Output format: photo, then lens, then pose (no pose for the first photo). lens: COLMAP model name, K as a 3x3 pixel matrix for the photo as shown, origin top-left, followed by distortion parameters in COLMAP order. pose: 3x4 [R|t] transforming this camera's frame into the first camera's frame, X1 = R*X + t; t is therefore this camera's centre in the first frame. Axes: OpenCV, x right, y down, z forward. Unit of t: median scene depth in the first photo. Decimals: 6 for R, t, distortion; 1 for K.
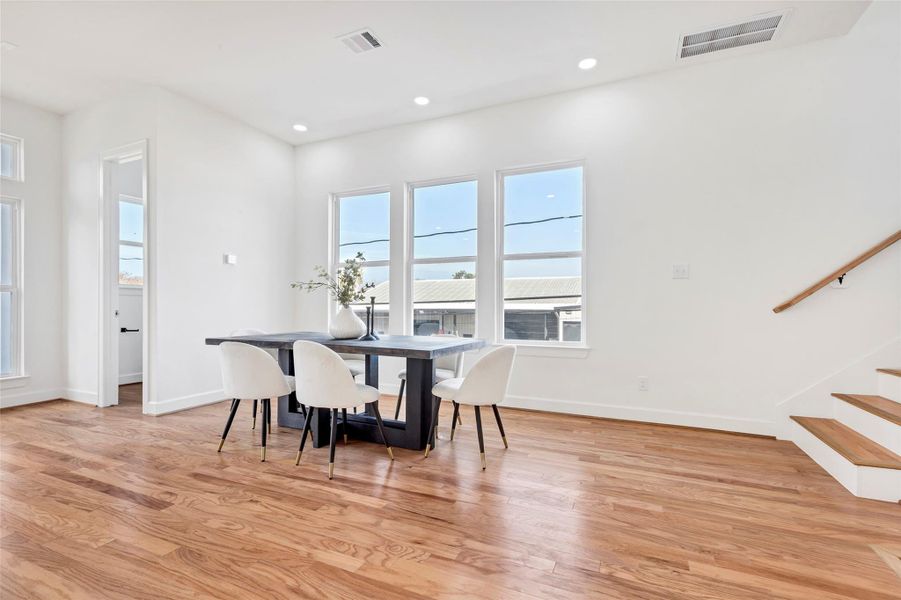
lens RADIAL K [[413.6, 0, 456.4], [0, 413.6, 310.8], [0, 0, 1]] dist [-0.000232, 0.000081]
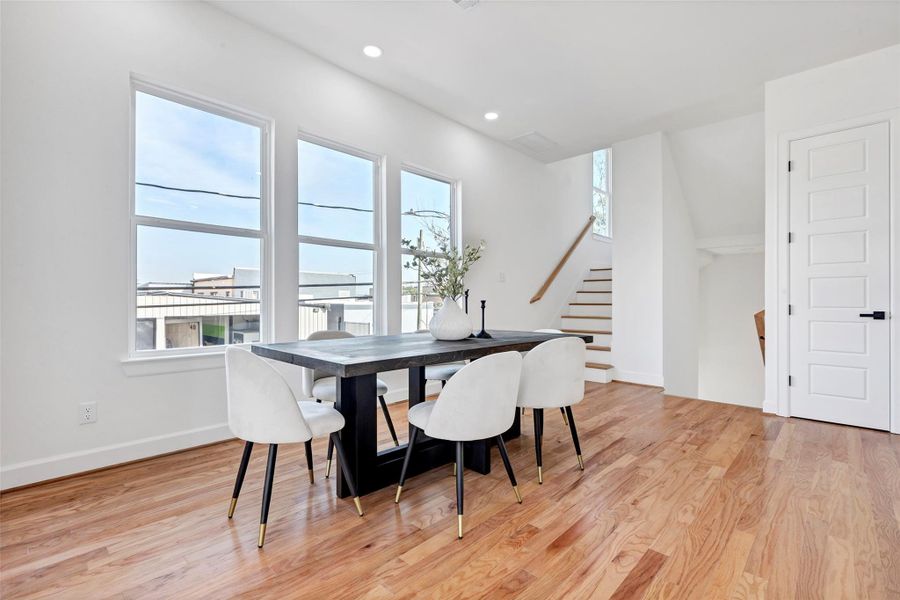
lens RADIAL K [[419.6, 0, 450.0], [0, 419.6, 300.0], [0, 0, 1]] dist [-0.001264, -0.000393]
pose [[0.329475, -0.000939, 0.944164, -1.104116], [0.008002, 0.999966, -0.001798, -0.009500], [-0.944130, 0.008147, 0.329472, 0.768191]]
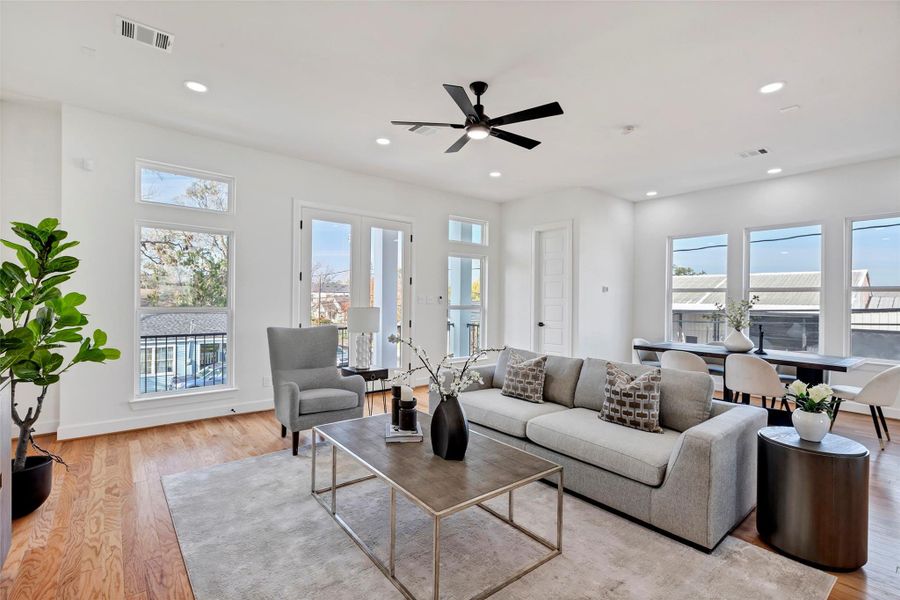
lens RADIAL K [[407.2, 0, 458.0], [0, 407.2, 301.4], [0, 0, 1]] dist [-0.000886, -0.000485]
pose [[0.901256, 0.010920, -0.433149, -0.565064], [-0.014492, 0.999883, -0.004945, -0.093665], [0.433044, 0.010734, 0.901309, -0.799914]]
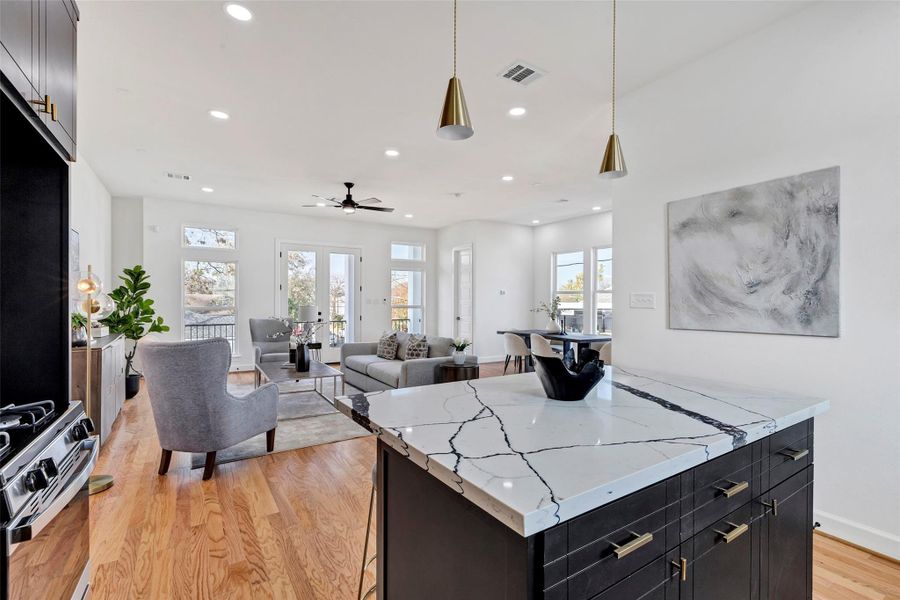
lens RADIAL K [[407.2, 0, 458.0], [0, 407.2, 301.4], [0, 0, 1]] dist [-0.000886, -0.000485]
pose [[0.843067, 0.000575, -0.537808, 0.503252], [-0.006522, 0.999937, -0.009156, -0.086514], [0.537768, 0.011227, 0.843018, -1.176338]]
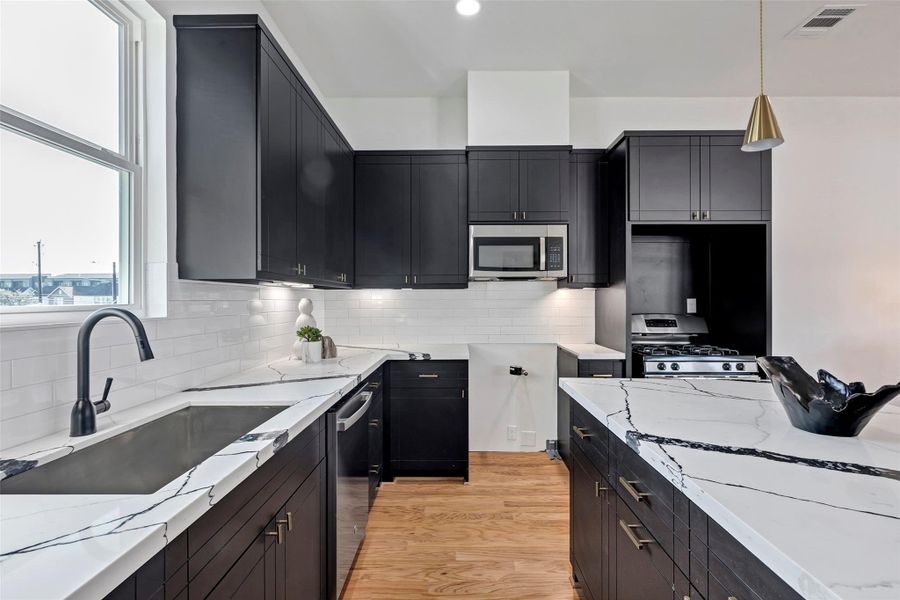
lens RADIAL K [[419.6, 0, 450.0], [0, 419.6, 300.0], [0, 0, 1]] dist [-0.001264, -0.000393]
pose [[-0.917378, -0.002605, -0.398010, 0.829058], [-0.006683, 0.999938, 0.008860, -0.091214], [0.397962, 0.010787, -0.917338, -0.412803]]
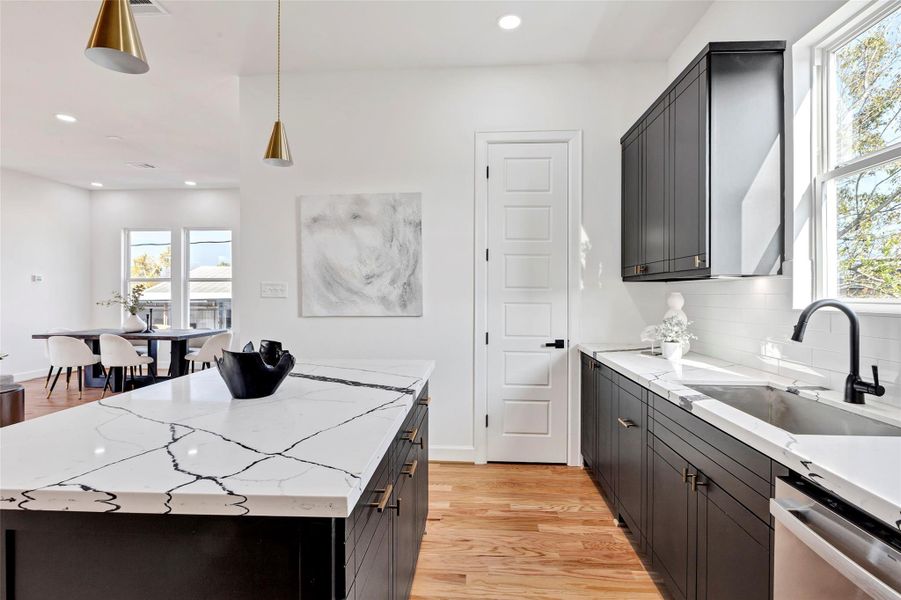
lens RADIAL K [[426.7, 0, 449.1], [0, 426.7, 292.5], [0, 0, 1]] dist [0.000561, 0.000047]
pose [[0.937624, -0.004971, 0.347614, 0.375899], [0.006726, 0.999970, -0.003844, -0.088084], [-0.347585, 0.005943, 0.937630, -1.217437]]
